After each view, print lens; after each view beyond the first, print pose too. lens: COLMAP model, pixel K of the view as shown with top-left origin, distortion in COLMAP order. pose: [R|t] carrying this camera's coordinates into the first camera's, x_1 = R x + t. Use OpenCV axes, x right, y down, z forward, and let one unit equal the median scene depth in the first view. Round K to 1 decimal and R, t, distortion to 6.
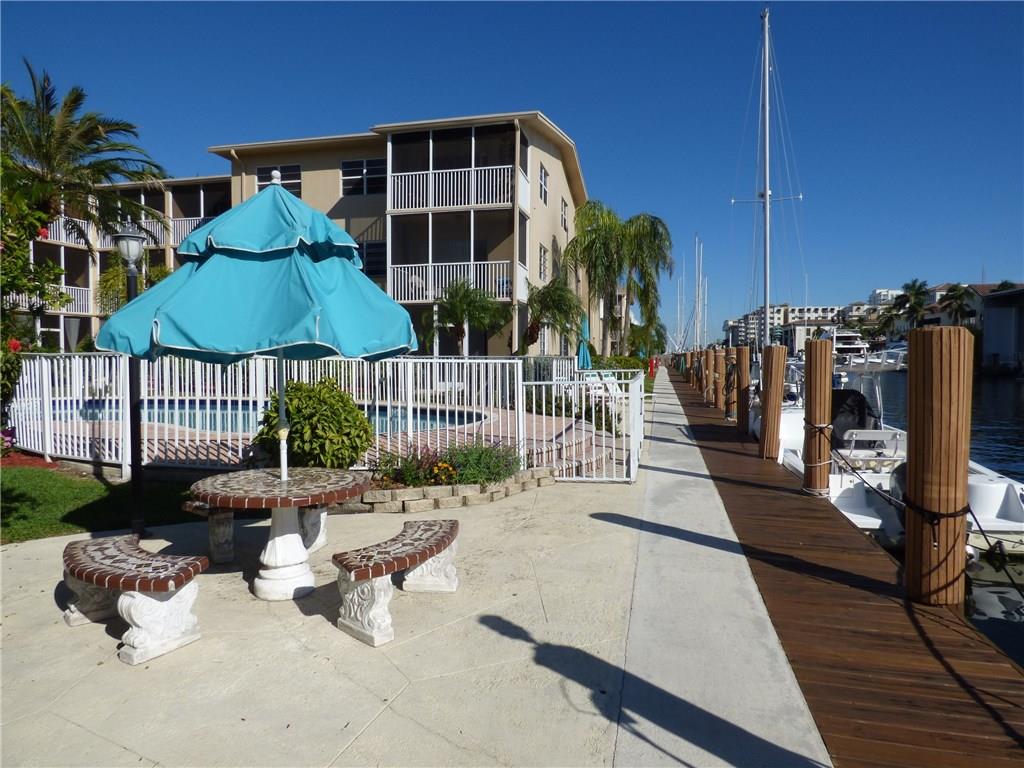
lens RADIAL K [[614.2, 0, 513.3], [0, 614.2, 388.8], [0, 0, 1]] dist [-0.032736, -0.002773]
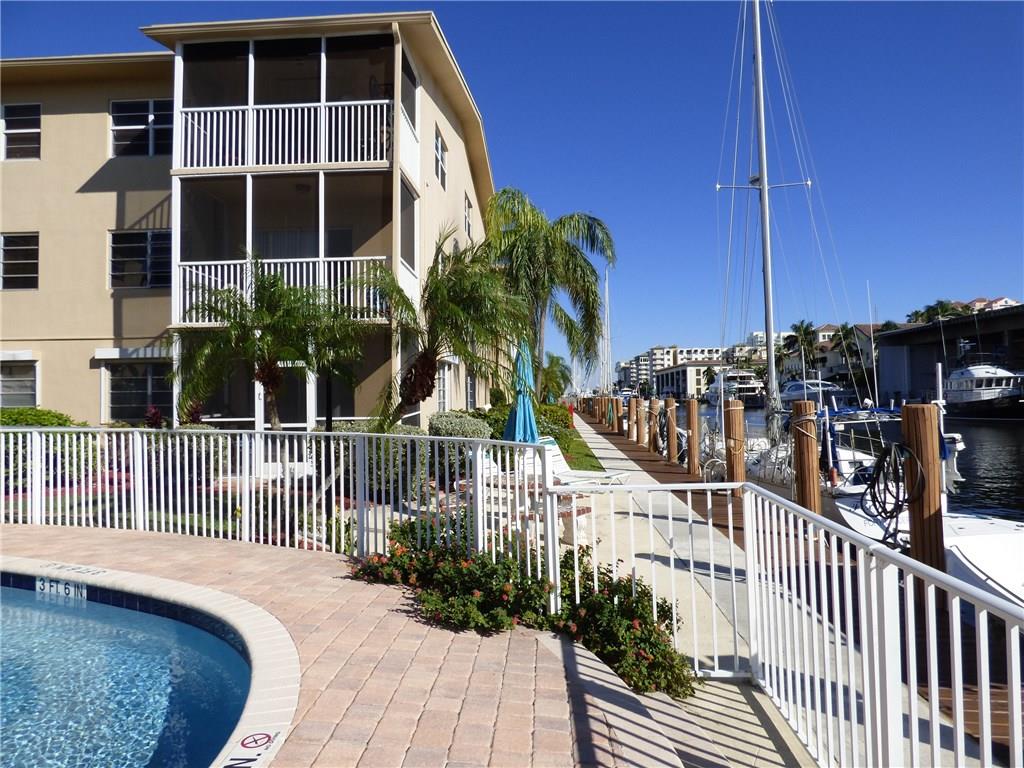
lens RADIAL K [[614.2, 0, 524.6], [0, 614.2, 388.0], [0, 0, 1]] dist [-0.032736, -0.002773]
pose [[0.982826, -0.012167, 0.184131, 0.013764], [0.025096, 0.997366, -0.068051, -0.031794], [-0.182818, 0.071503, 0.980543, 0.350371]]
